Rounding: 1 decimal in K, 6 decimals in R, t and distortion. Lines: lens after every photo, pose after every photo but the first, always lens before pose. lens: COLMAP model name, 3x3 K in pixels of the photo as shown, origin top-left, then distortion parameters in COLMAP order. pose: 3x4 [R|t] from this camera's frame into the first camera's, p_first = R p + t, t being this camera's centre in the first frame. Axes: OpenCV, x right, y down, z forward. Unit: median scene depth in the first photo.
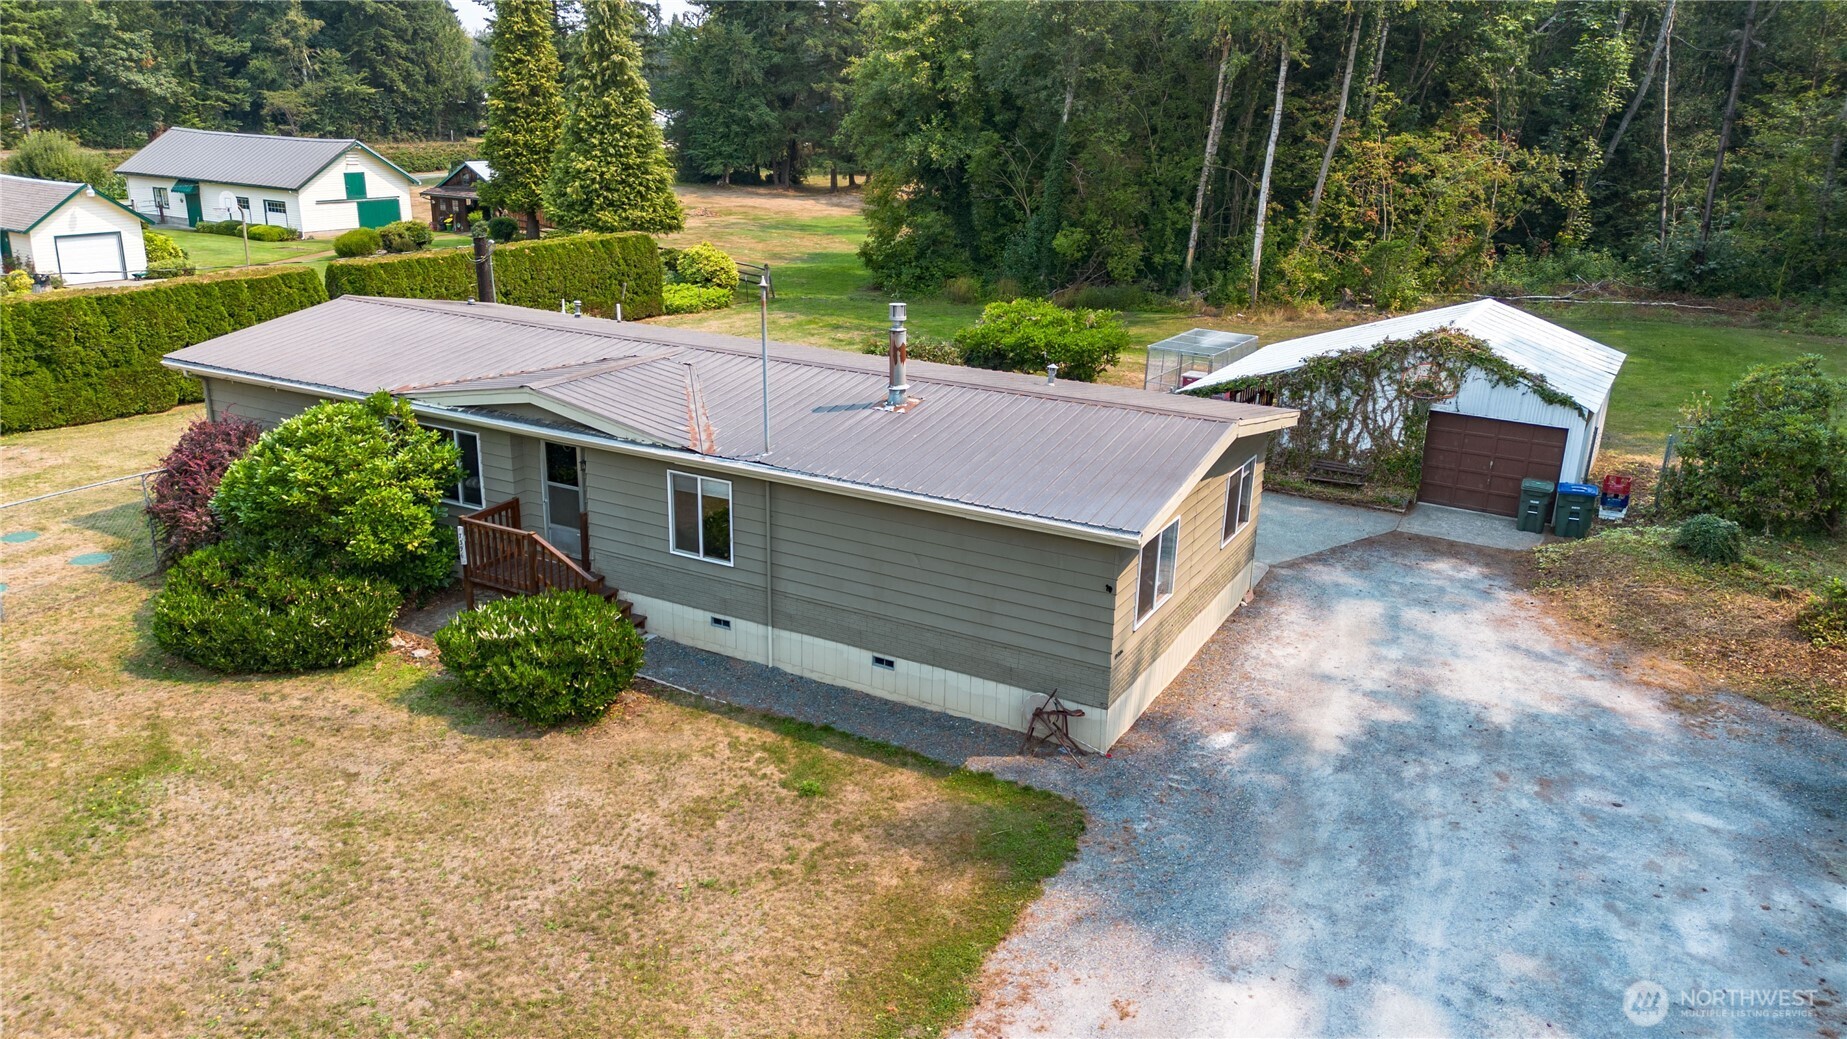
lens RADIAL K [[1290.1, 0, 923.5], [0, 1290.1, 519.5], [0, 0, 1]] dist [0.093085, -0.111007]
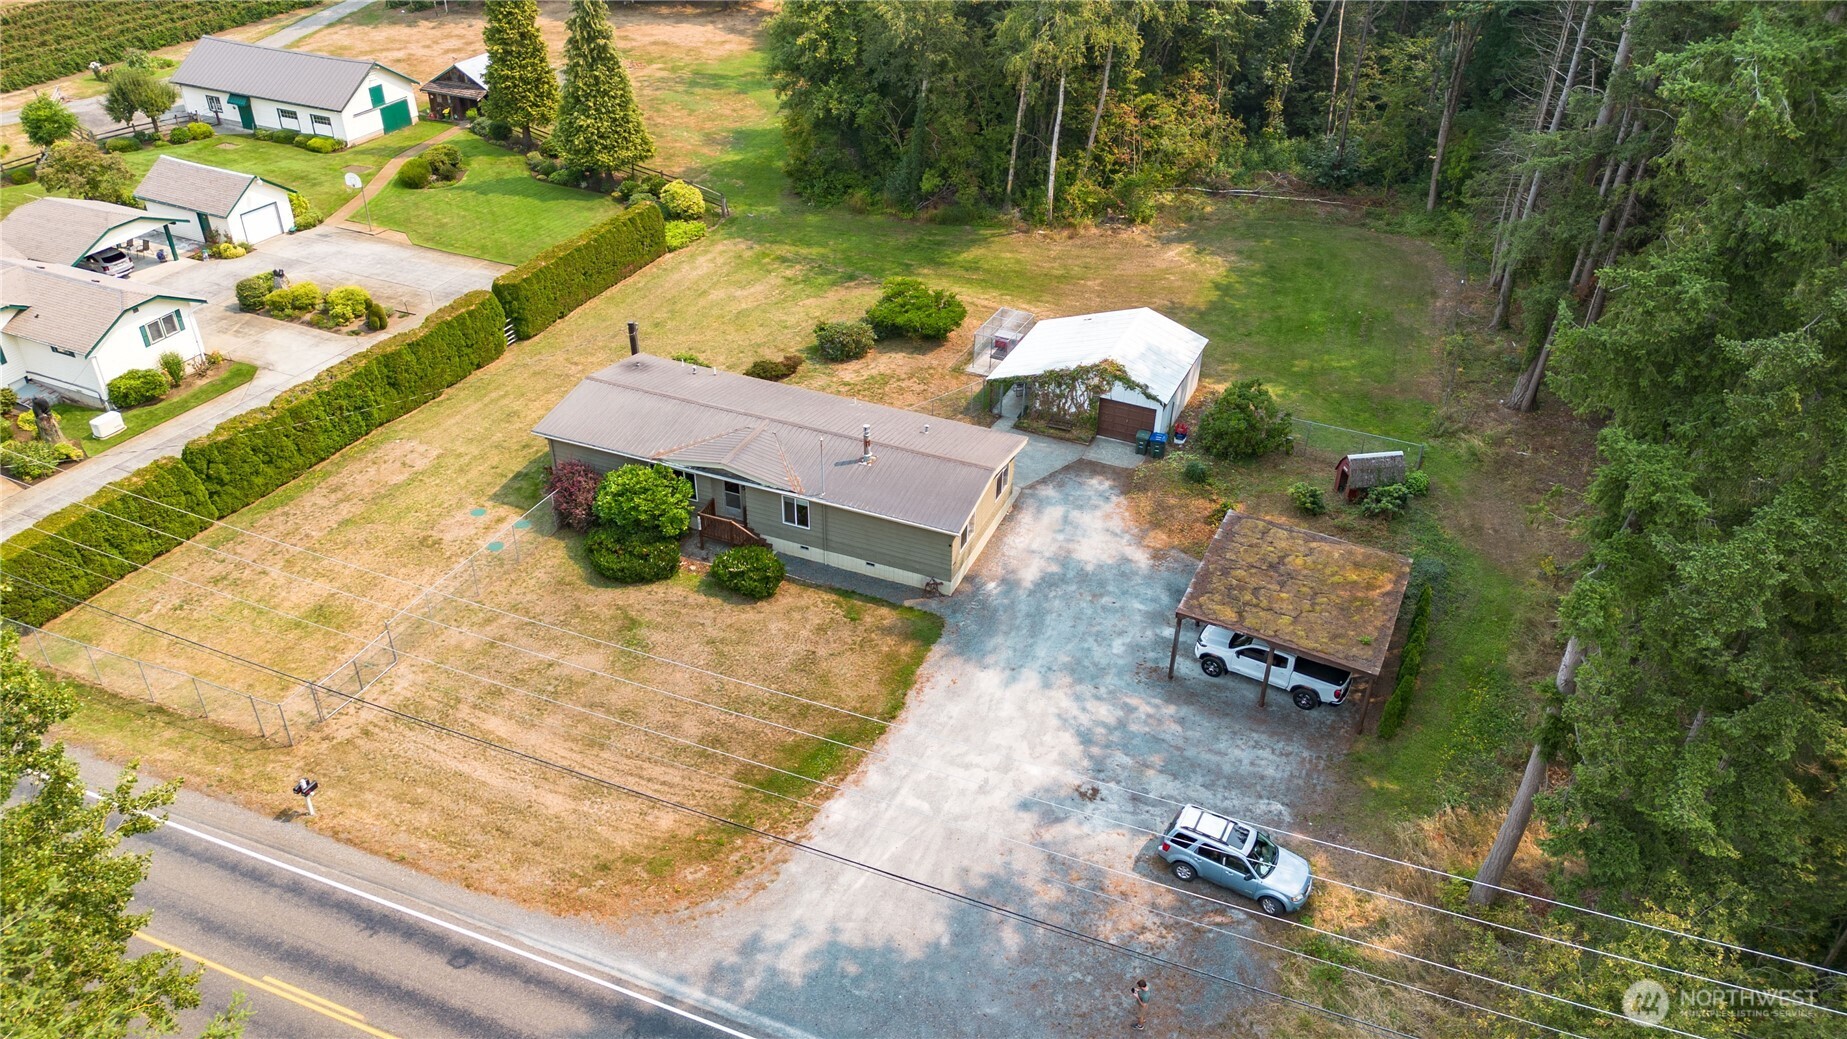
lens RADIAL K [[1290.1, 0, 923.5], [0, 1290.1, 519.5], [0, 0, 1]] dist [0.093085, -0.111007]
pose [[0.994076, -0.064178, 0.087717, -0.131348], [0.038568, 0.962822, 0.267368, -0.608334], [-0.101615, -0.262401, 0.959594, -1.384223]]
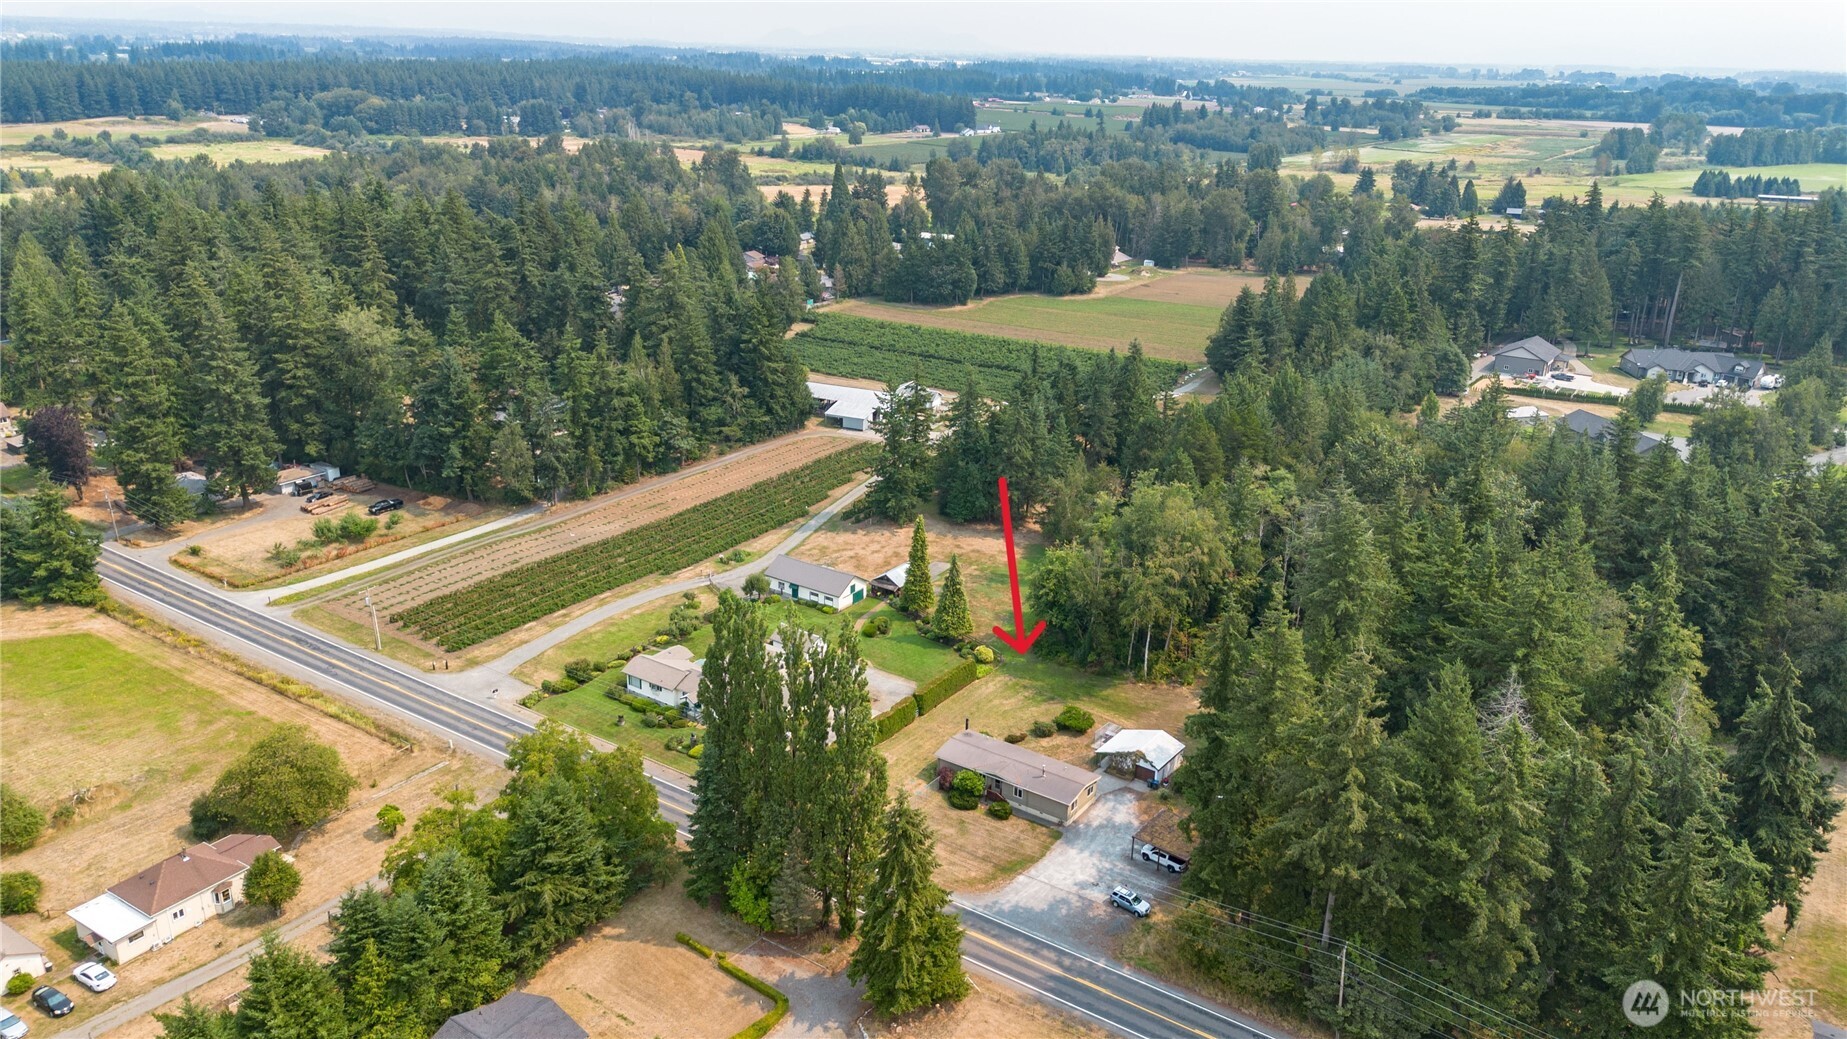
lens RADIAL K [[1290.1, 0, 923.5], [0, 1290.1, 519.5], [0, 0, 1]] dist [0.093085, -0.111007]
pose [[0.994912, 0.031415, -0.095727, -0.039169], [-0.028874, 0.999196, 0.027816, -1.677217], [0.096524, -0.024910, 0.995019, -6.179478]]
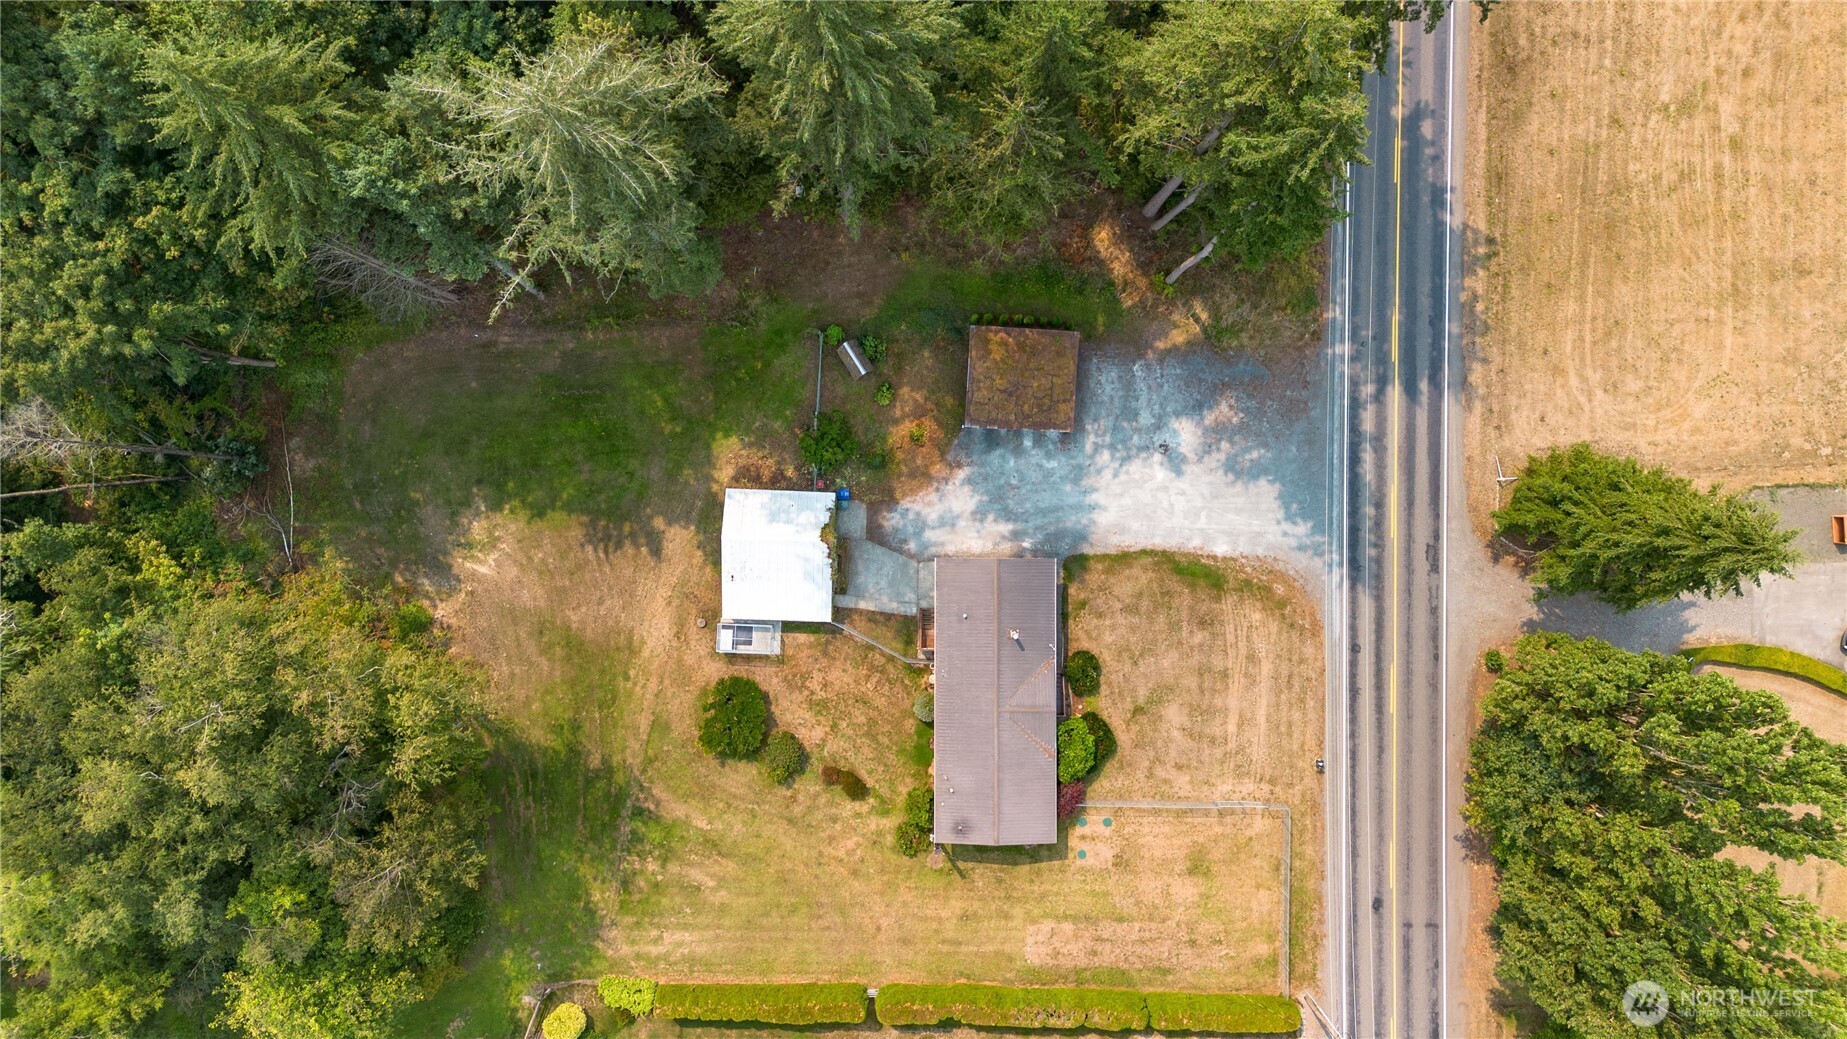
lens RADIAL K [[1290.1, 0, 923.5], [0, 1290.1, 519.5], [0, 0, 1]] dist [0.093085, -0.111007]
pose [[-0.478781, -0.876646, -0.047542, 0.611670], [0.248070, -0.187033, 0.950516, -3.835812], [-0.842158, 0.443295, 0.307018, -0.204435]]
